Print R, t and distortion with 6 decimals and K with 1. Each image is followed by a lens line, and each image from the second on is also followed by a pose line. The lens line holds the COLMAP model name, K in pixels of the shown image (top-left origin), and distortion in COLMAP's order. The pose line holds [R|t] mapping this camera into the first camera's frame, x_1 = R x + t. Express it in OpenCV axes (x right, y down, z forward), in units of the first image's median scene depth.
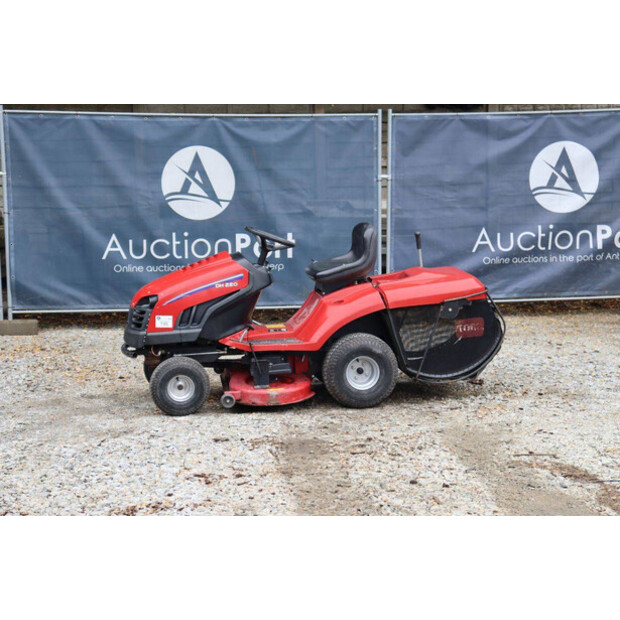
lens RADIAL K [[1390.2, 0, 310.0], [0, 1390.2, 310.0], [0, 0, 1]] dist [0.399362, 0.246606]
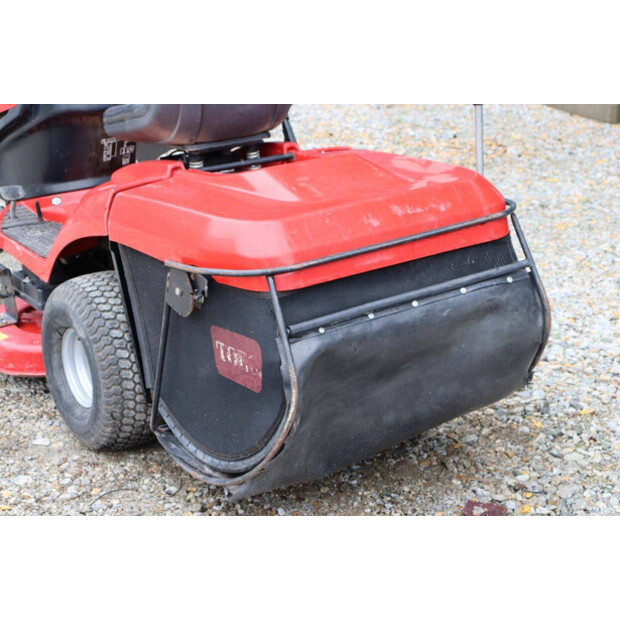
lens RADIAL K [[1318.3, 0, 310.0], [0, 1318.3, 310.0], [0, 0, 1]] dist [0.357277, 0.141912]
pose [[0.405161, 0.328180, -0.853312, 0.388969], [-0.115251, 0.944240, 0.308428, -0.099724], [0.906952, -0.026618, 0.420393, 0.859398]]
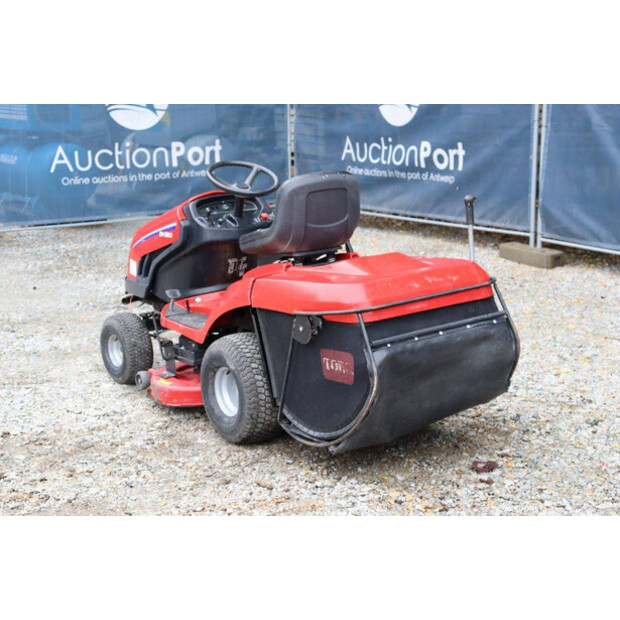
lens RADIAL K [[1145.6, 0, 310.0], [0, 1145.6, 310.0], [0, 0, 1]] dist [0.264214, -0.002026]
pose [[0.422880, 0.200300, -0.883772, 0.521335], [-0.101239, 0.979603, 0.173577, -0.091527], [0.900513, 0.016070, 0.434533, 0.761284]]
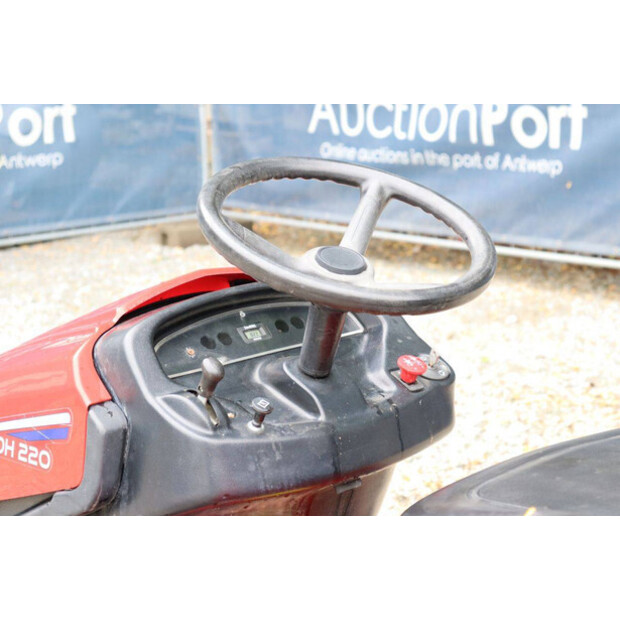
lens RADIAL K [[1448.0, 0, 311.6], [0, 1448.0, 320.5], [0, 0, 1]] dist [0.391280, 0.201825]
pose [[0.524188, 0.188153, -0.830557, 0.123211], [-0.090100, 0.982067, 0.165612, -0.070490], [0.846823, -0.011979, 0.531740, 0.884892]]
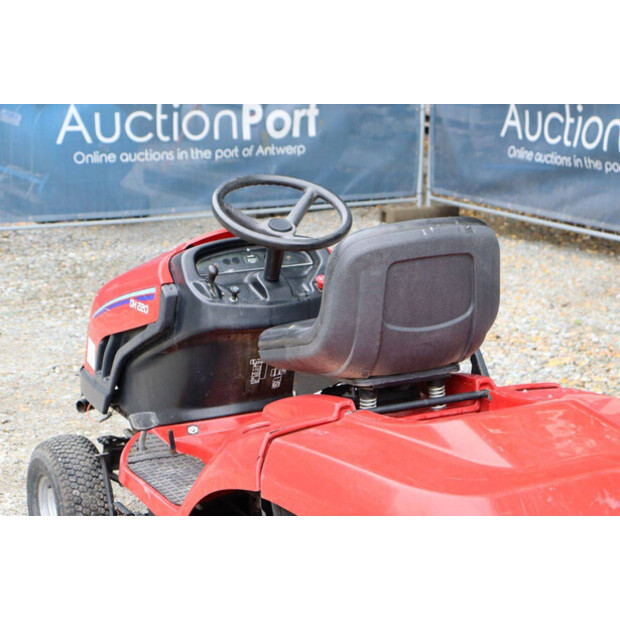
lens RADIAL K [[1448.0, 0, 311.6], [0, 1448.0, 320.5], [0, 0, 1]] dist [0.391280, 0.201825]
pose [[0.317417, 0.233377, -0.919120, 0.339841], [-0.128043, 0.970915, 0.202309, -0.103260], [0.939602, 0.053471, 0.338067, 0.863001]]
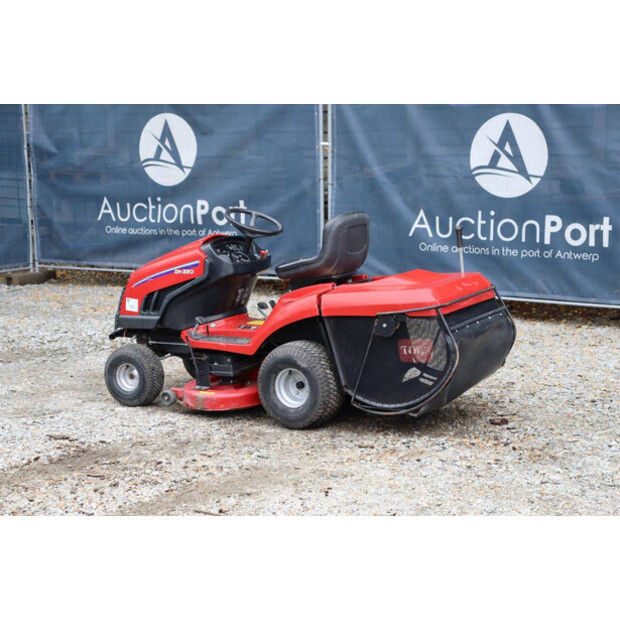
lens RADIAL K [[1370.5, 0, 310.0], [0, 1370.5, 310.0], [0, 0, 1]] dist [0.384033, 0.091673]
pose [[0.747377, 0.100455, -0.656763, 0.569377], [-0.079583, 0.994922, 0.061615, -0.052612], [0.659617, 0.006218, 0.751576, 0.361886]]
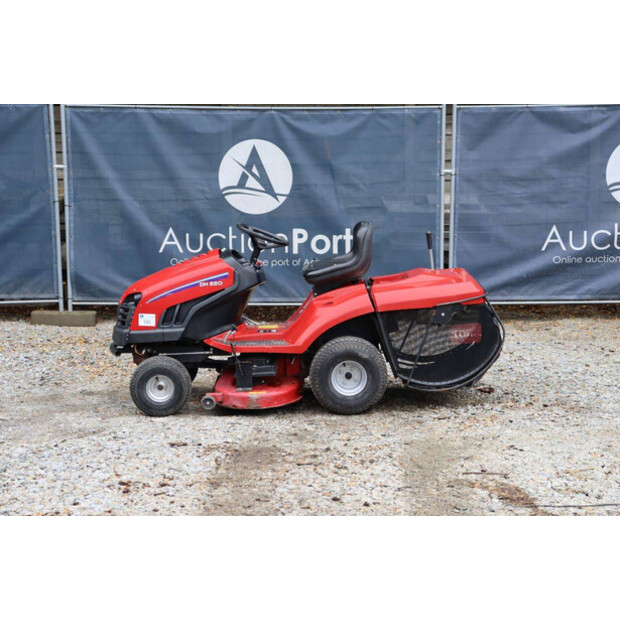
lens RADIAL K [[1370.5, 0, 310.0], [0, 1370.5, 310.0], [0, 0, 1]] dist [0.384033, 0.091673]
pose [[0.988882, 0.022734, -0.146956, 0.143468], [-0.021417, 0.999715, 0.010534, -0.010714], [0.147154, -0.007269, 0.989087, 0.057923]]
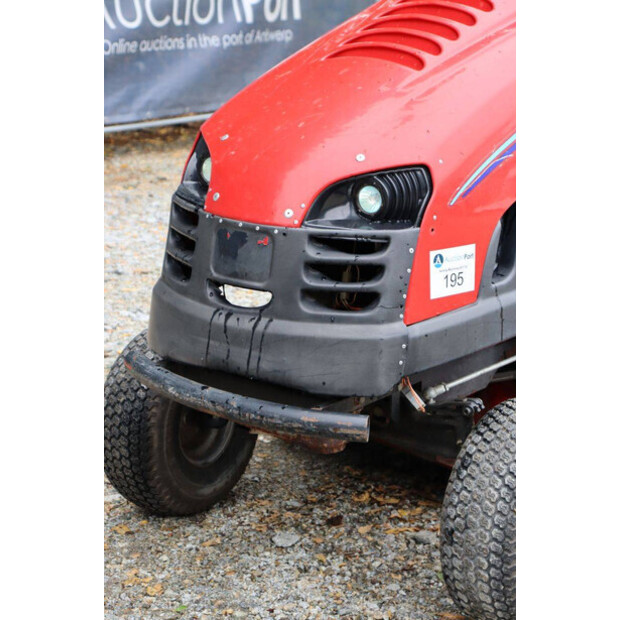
lens RADIAL K [[1448.0, 0, 311.6], [0, 1448.0, 320.5], [0, 0, 1]] dist [0.391280, 0.201825]
pose [[0.727324, -0.157796, 0.667907, -0.280647], [0.069774, 0.985168, 0.156769, -0.023698], [-0.682738, -0.067419, 0.727546, 0.792137]]
